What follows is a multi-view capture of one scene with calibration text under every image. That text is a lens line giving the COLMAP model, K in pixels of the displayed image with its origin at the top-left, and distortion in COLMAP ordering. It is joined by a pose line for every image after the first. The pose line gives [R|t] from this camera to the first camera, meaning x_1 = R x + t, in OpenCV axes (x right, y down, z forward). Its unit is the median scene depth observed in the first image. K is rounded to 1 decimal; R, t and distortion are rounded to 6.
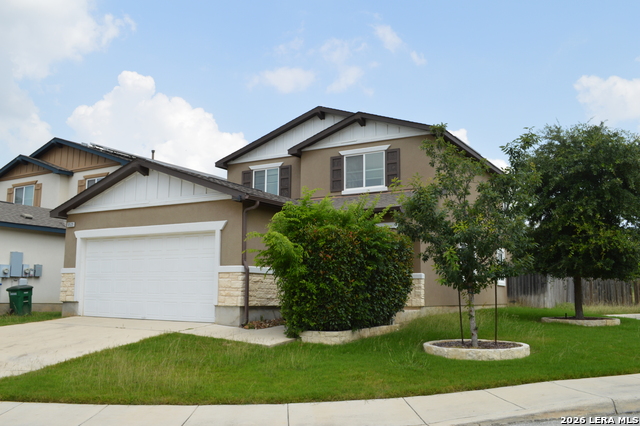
lens RADIAL K [[596.4, 0, 320.1], [0, 596.4, 212.8], [0, 0, 1]] dist [-0.024379, 0.000000]
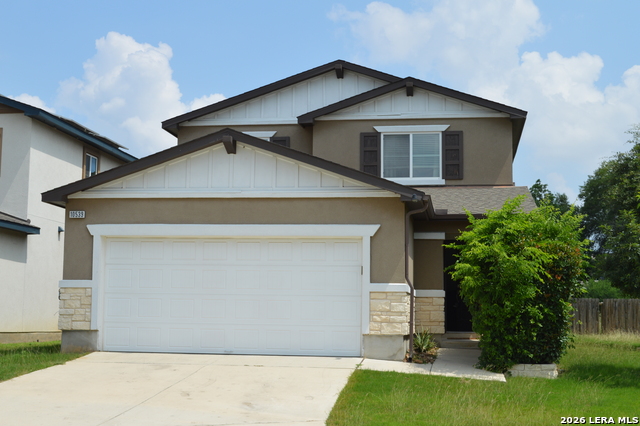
lens RADIAL K [[975.2, 0, 319.9], [0, 975.2, 213.4], [0, 0, 1]] dist [-0.013968, 0.000000]
pose [[0.923006, 0.044545, 0.382200, -0.512479], [-0.056320, 0.998219, 0.019670, -0.016210], [-0.380643, -0.039681, 0.923870, -0.099026]]
